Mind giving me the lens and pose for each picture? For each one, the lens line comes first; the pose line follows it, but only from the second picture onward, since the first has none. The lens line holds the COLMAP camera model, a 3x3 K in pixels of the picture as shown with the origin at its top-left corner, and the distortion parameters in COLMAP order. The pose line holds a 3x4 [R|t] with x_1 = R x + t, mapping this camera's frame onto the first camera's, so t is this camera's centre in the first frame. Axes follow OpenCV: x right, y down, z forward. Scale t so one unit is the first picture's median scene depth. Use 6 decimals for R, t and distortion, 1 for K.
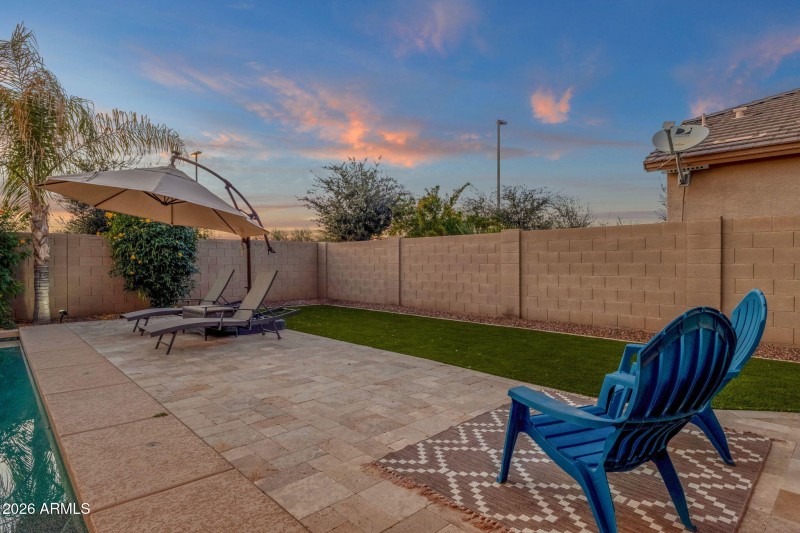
lens RADIAL K [[418.3, 0, 400.0], [0, 418.3, 266.5], [0, 0, 1]] dist [0.000869, -0.000220]
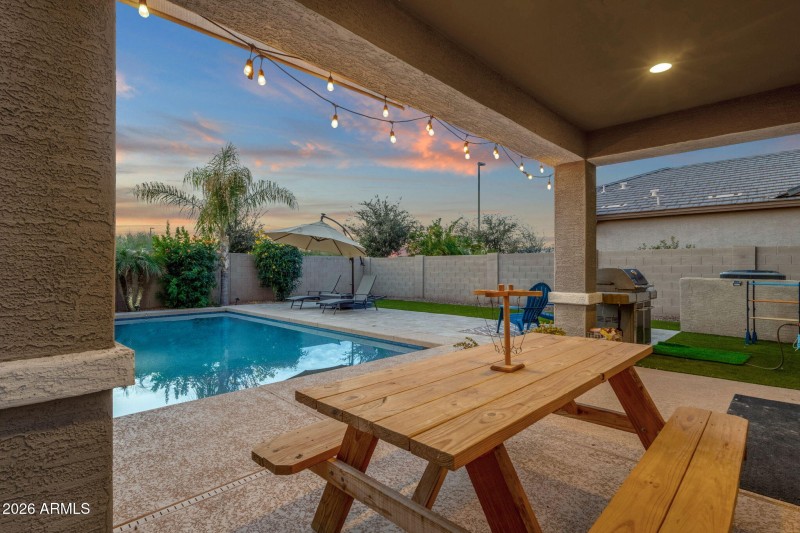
lens RADIAL K [[385.5, 0, 400.0], [0, 385.5, 266.5], [0, 0, 1]] dist [0.001130, 0.000049]
pose [[0.999081, 0.006691, 0.042333, -0.104362], [-0.005879, 0.999797, -0.019263, 0.001001], [-0.042453, 0.018996, 0.998918, -0.326335]]
